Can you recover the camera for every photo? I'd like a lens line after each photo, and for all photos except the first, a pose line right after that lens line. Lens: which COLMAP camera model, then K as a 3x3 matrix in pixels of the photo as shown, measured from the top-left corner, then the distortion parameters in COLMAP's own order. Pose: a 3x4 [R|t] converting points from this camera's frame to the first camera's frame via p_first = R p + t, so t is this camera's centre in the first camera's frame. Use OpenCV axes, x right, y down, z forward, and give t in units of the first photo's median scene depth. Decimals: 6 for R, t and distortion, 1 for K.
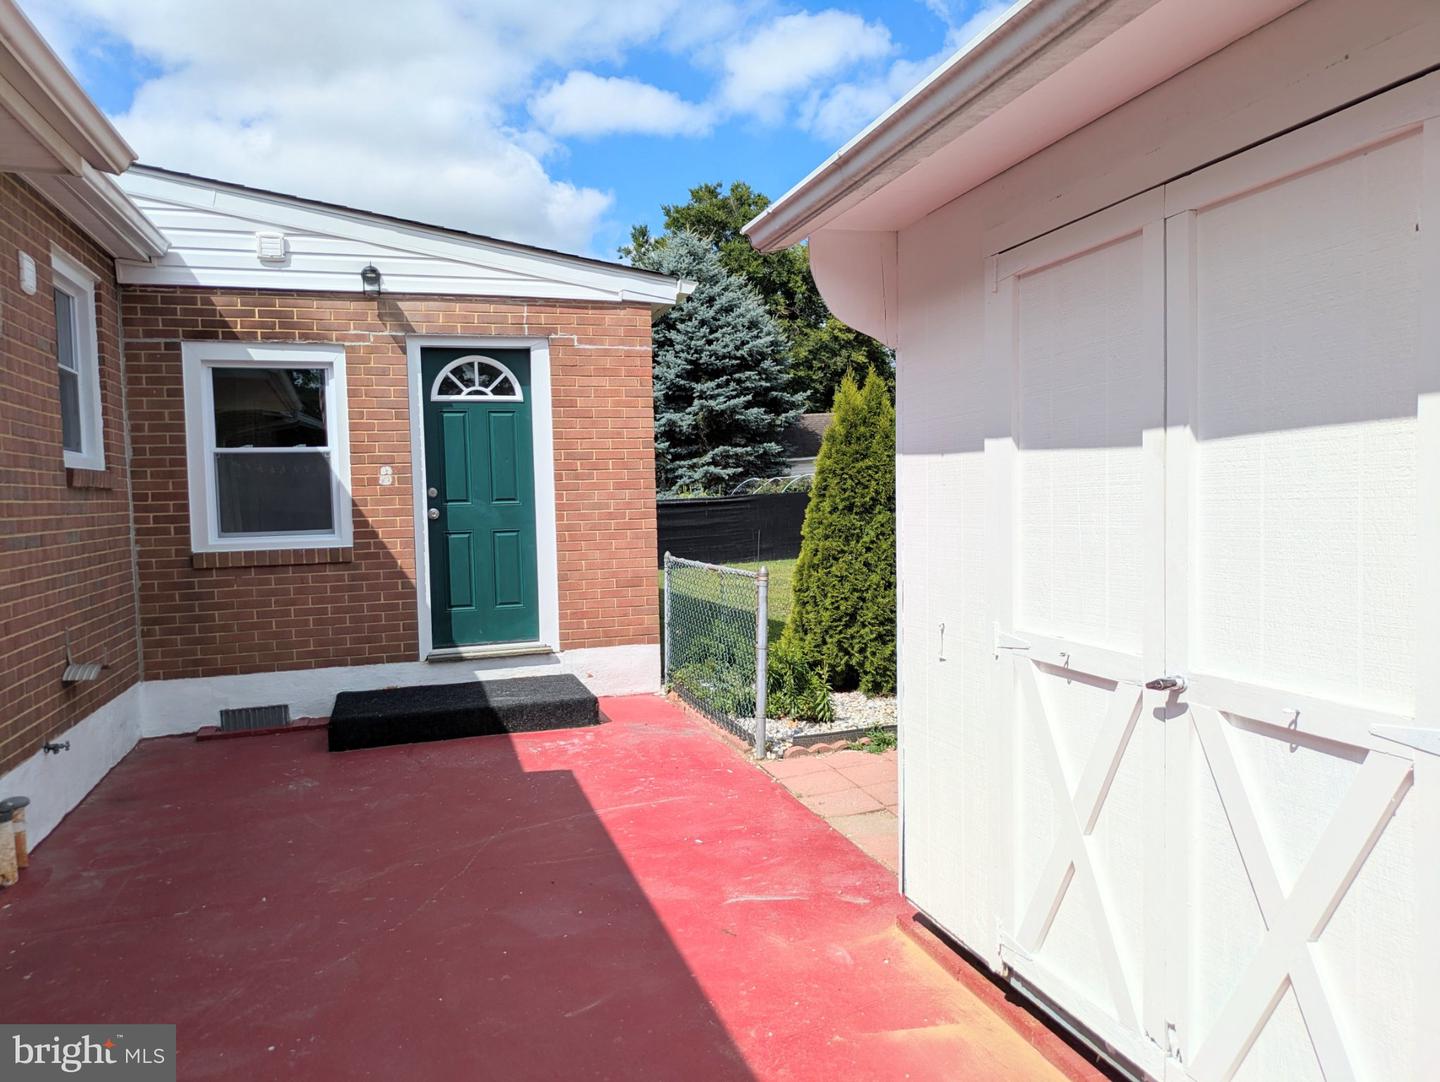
lens RADIAL K [[1051.6, 0, 712.6], [0, 1051.6, 541.9], [0, 0, 1]] dist [0.045592, -0.045995]
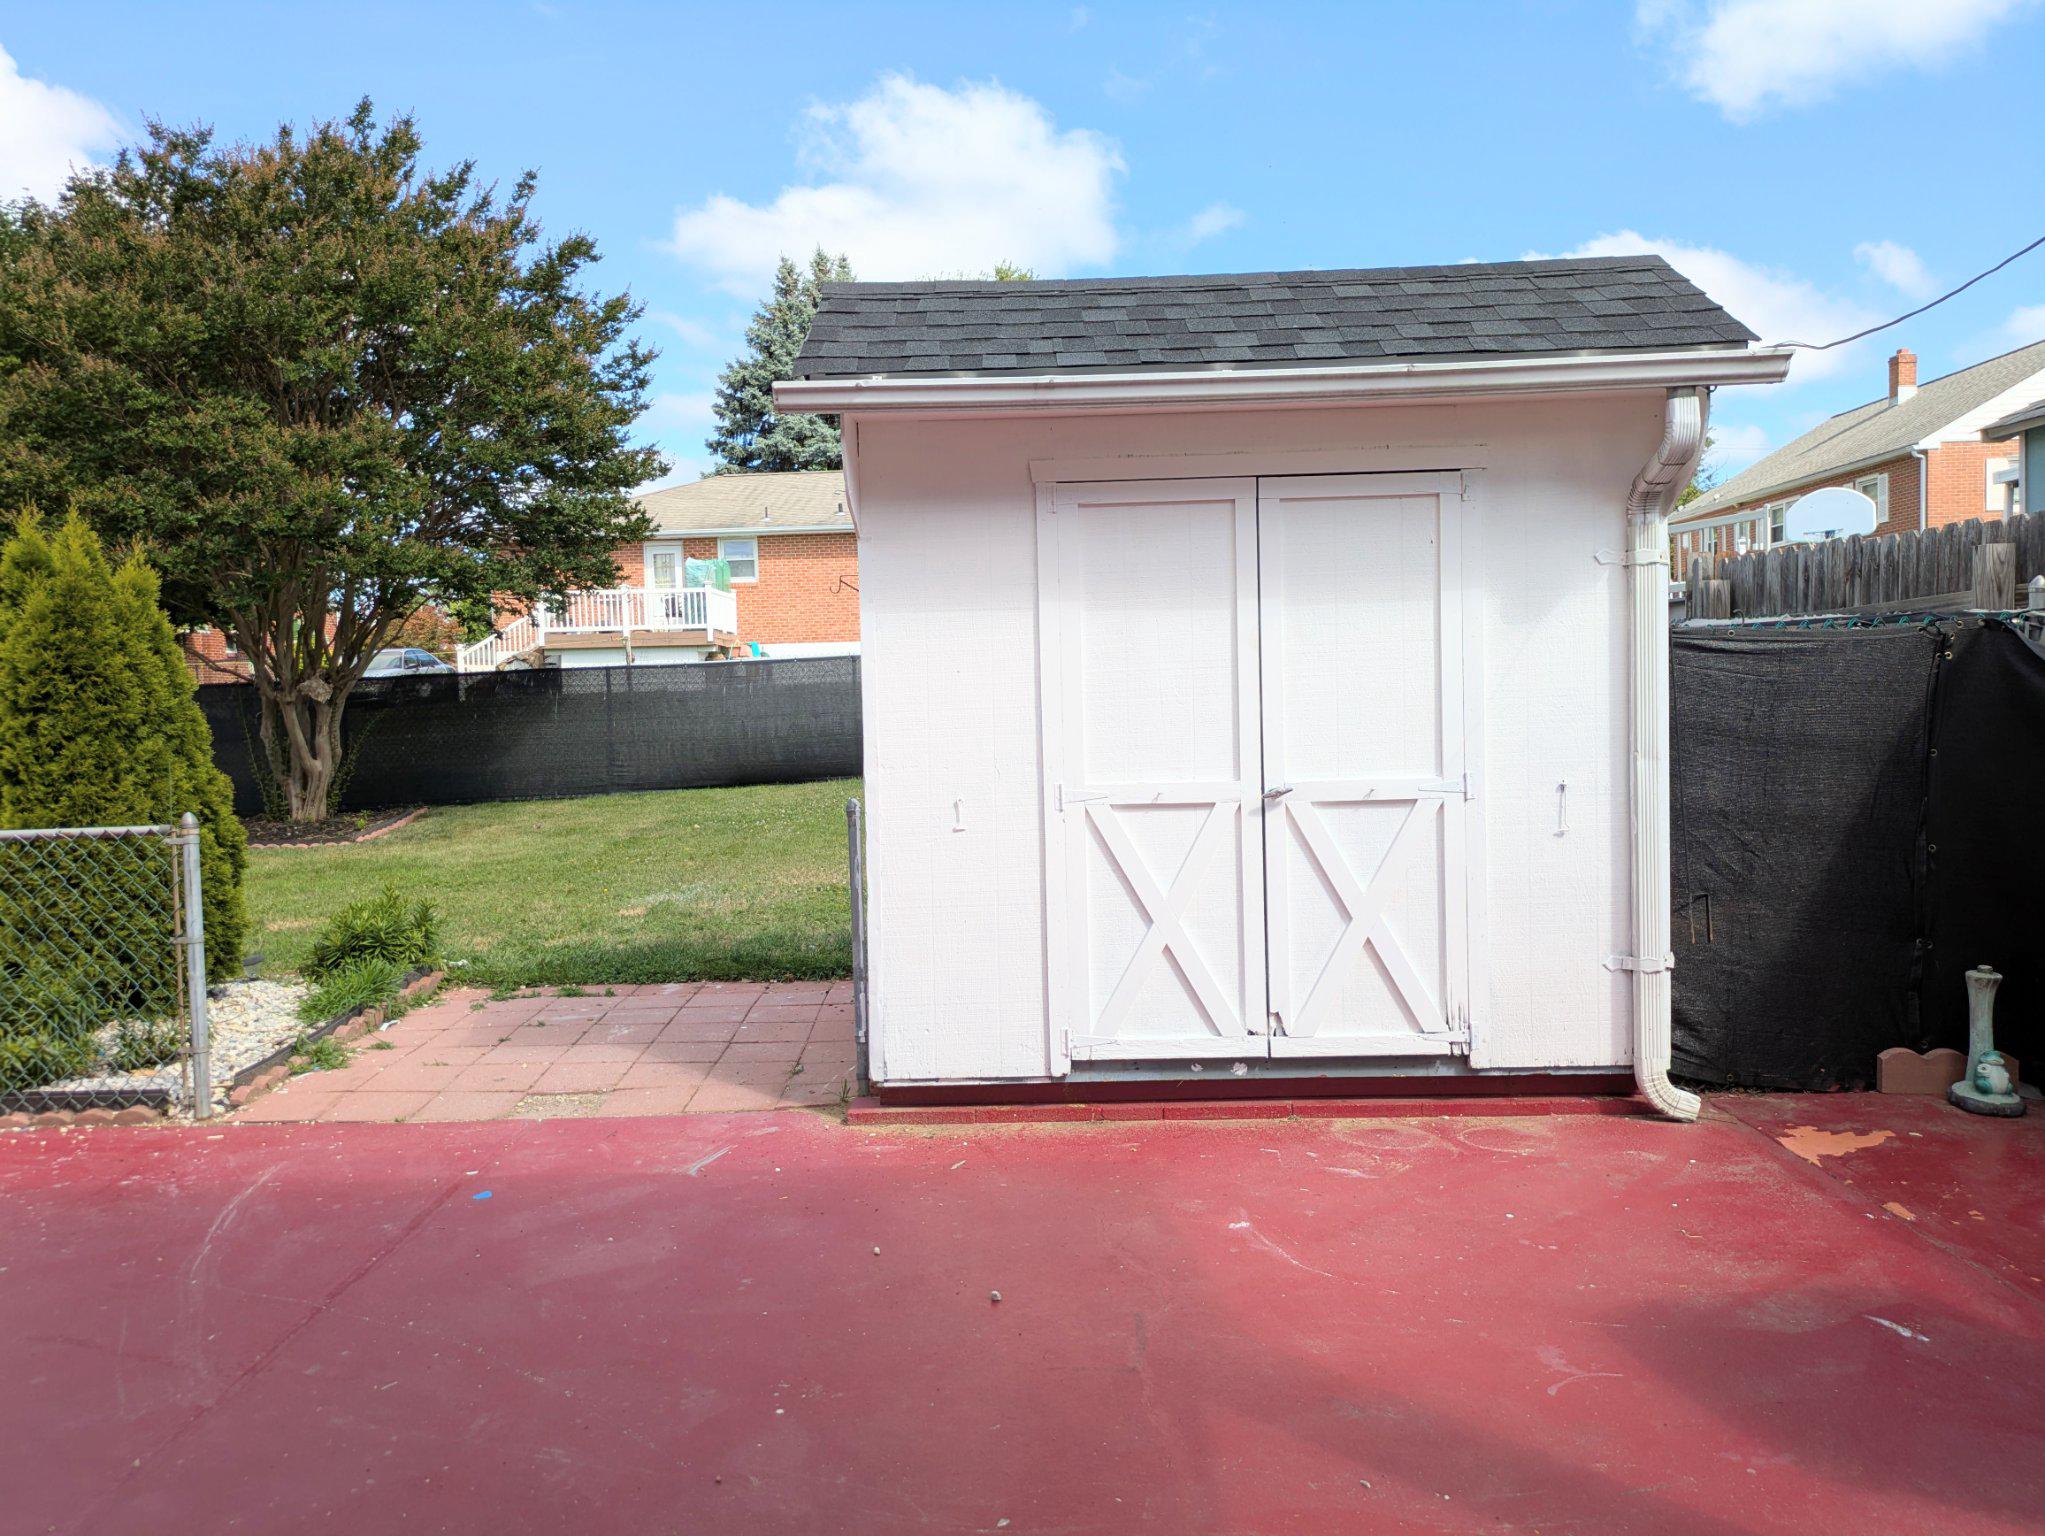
lens RADIAL K [[1493.4, 0, 1007.7], [0, 1493.4, 769.2], [0, 0, 1]] dist [0.045592, -0.045995]
pose [[0.291038, -0.019424, 0.956514, -1.018398], [0.061008, 0.998136, 0.001707, 0.039731], [-0.954764, 0.057858, 0.291681, 0.407781]]
